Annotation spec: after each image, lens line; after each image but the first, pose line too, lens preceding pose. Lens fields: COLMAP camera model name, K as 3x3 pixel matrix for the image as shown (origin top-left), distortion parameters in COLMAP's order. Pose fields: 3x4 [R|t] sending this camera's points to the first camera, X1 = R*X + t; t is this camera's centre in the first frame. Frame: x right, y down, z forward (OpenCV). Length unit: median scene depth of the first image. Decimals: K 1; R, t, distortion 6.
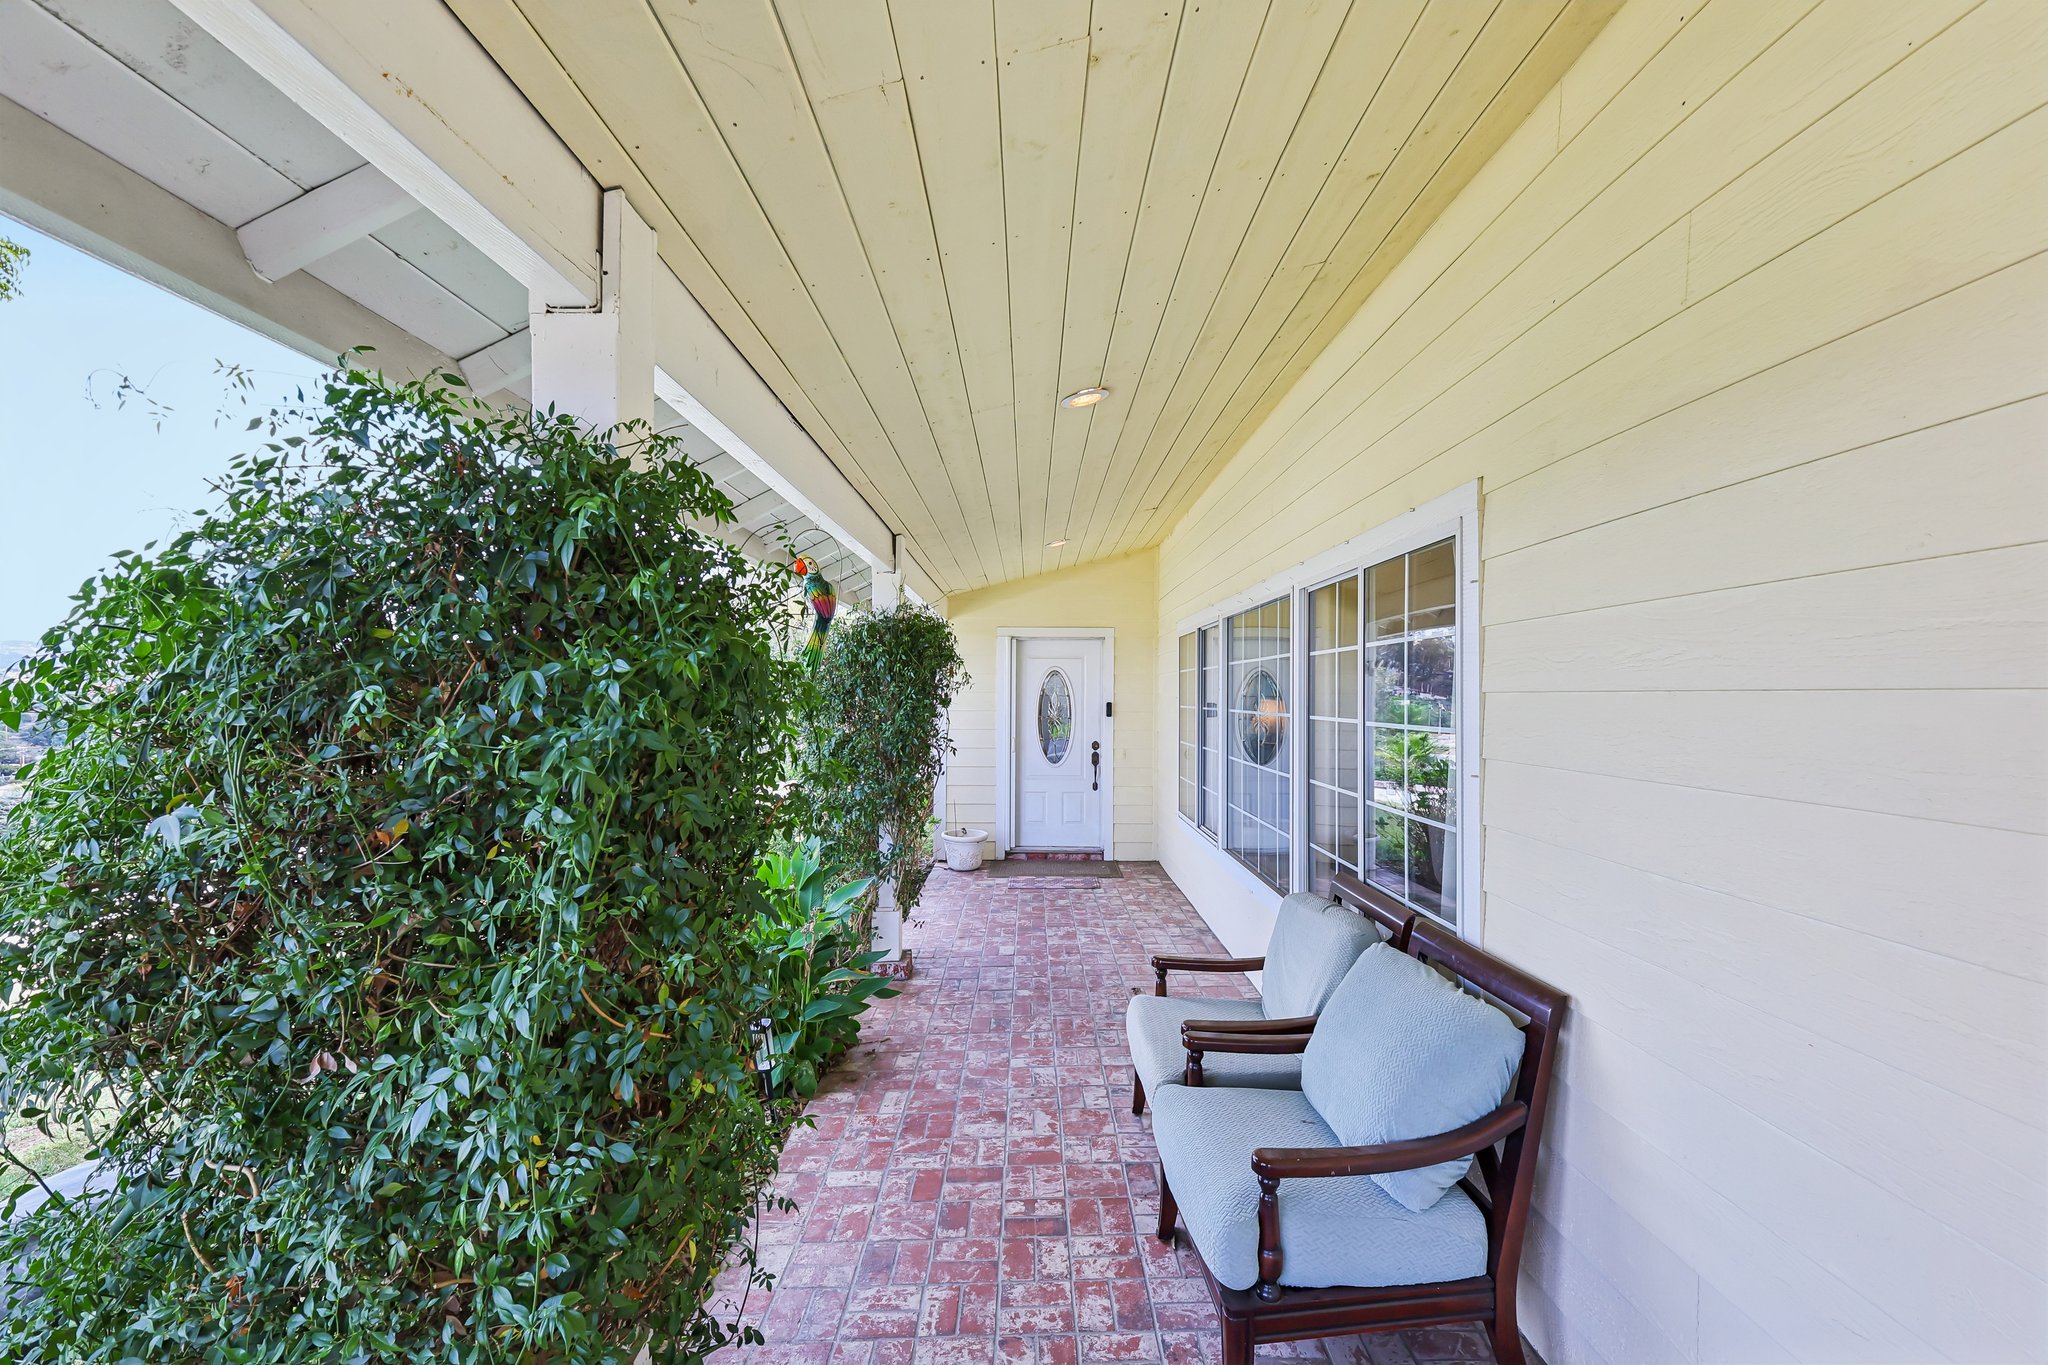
lens RADIAL K [[893.1, 0, 1023.2], [0, 893.1, 684.7], [0, 0, 1]] dist [0.002572, 0.000373]
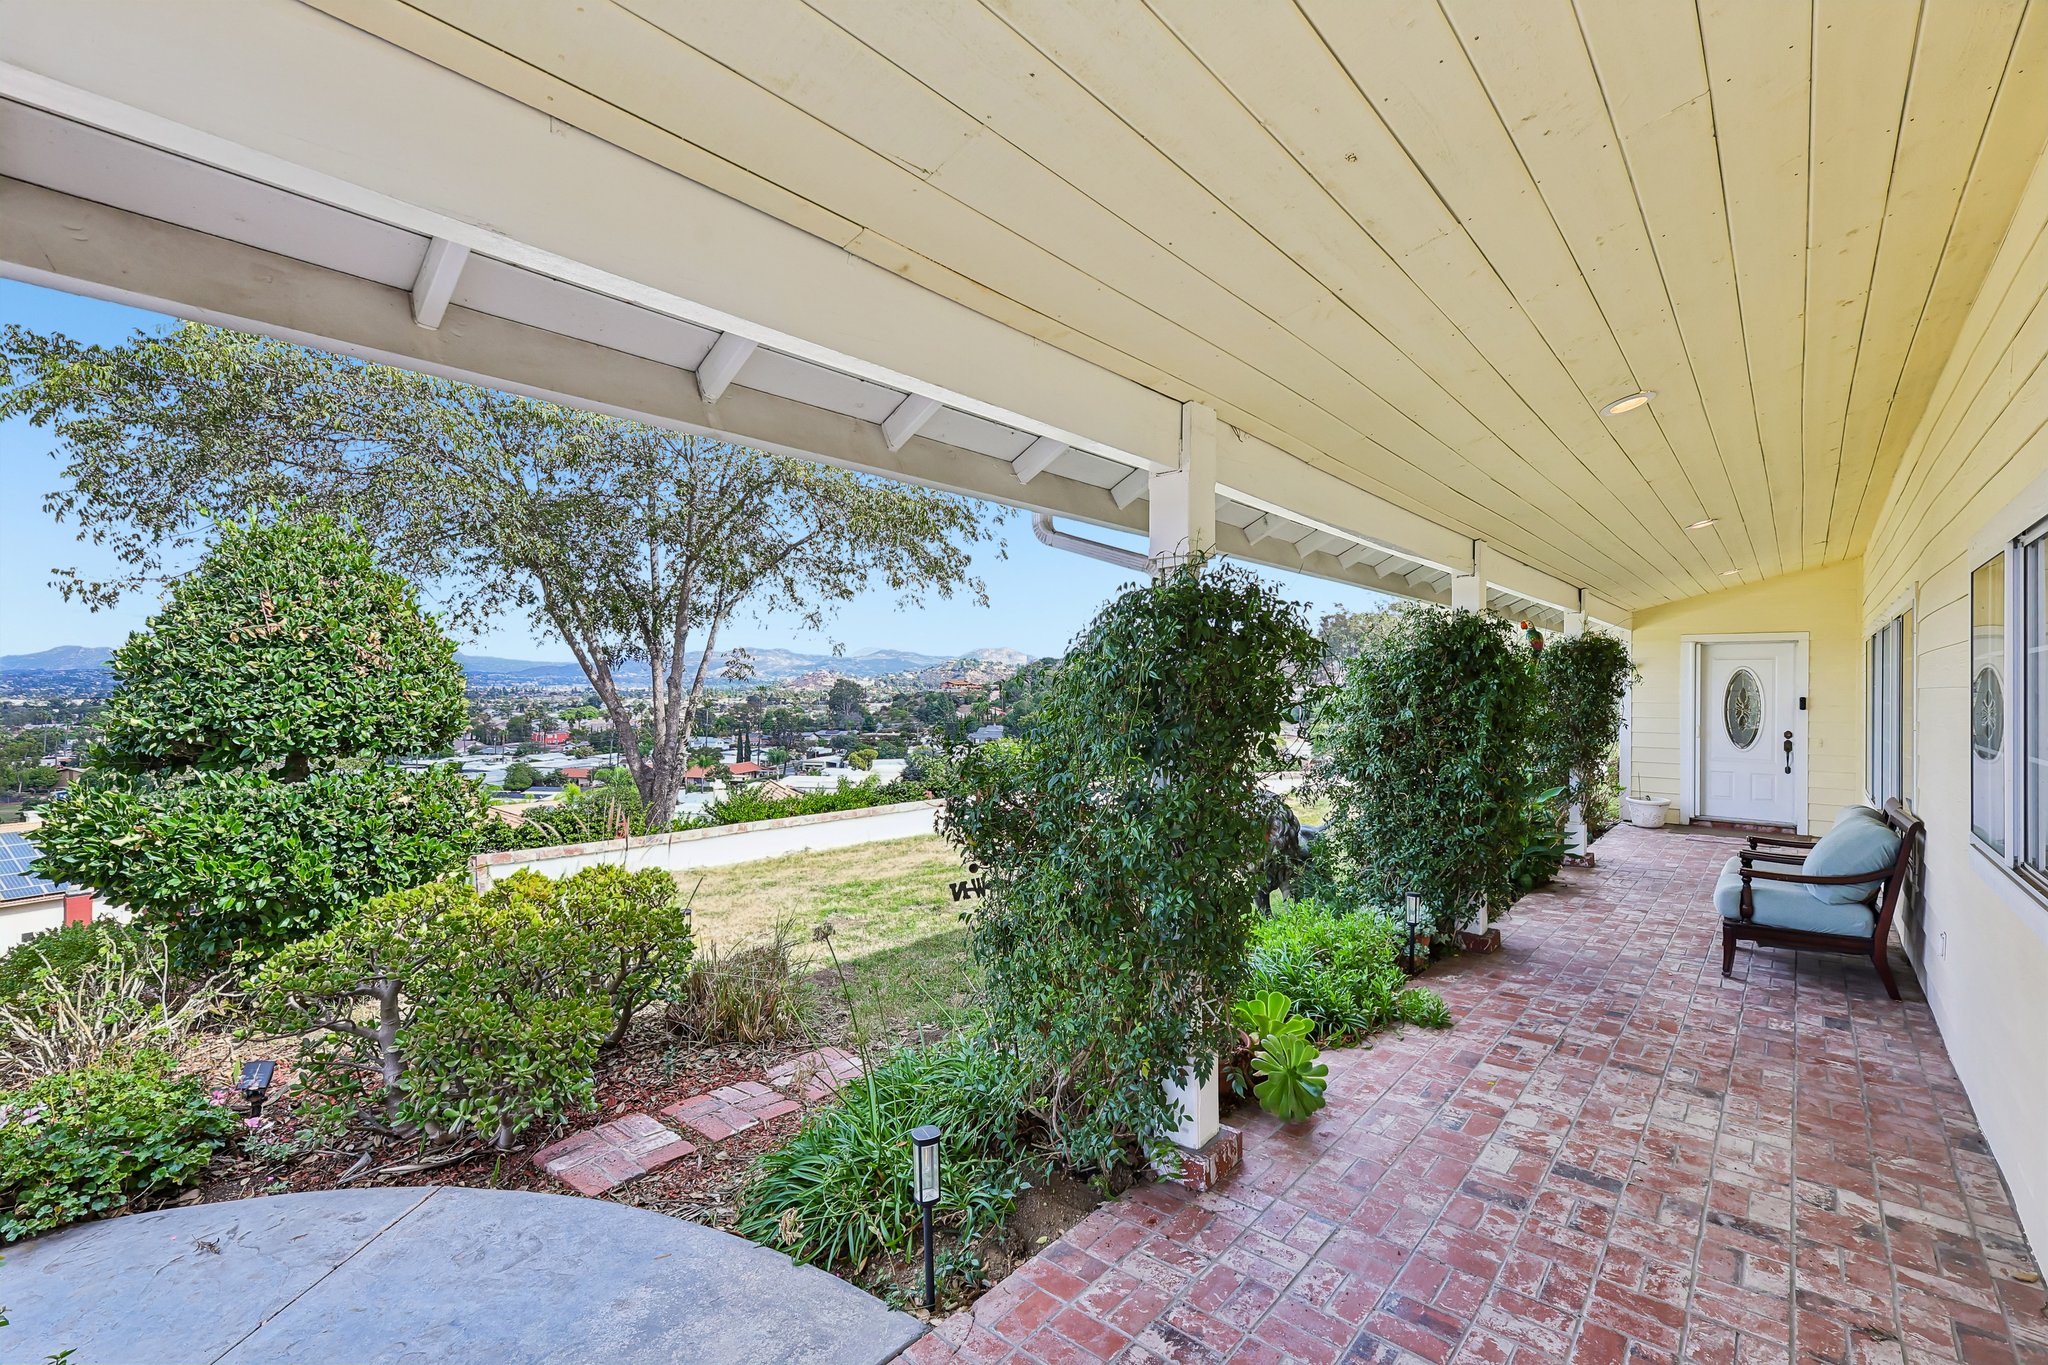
lens RADIAL K [[893.1, 0, 1020.3], [0, 893.1, 679.2], [0, 0, 1]] dist [0.002572, 0.000373]
pose [[0.758078, -0.002789, -0.652158, 0.128025], [0.002688, 0.999996, -0.001152, -0.006674], [0.652159, -0.000879, 0.758082, -0.794110]]
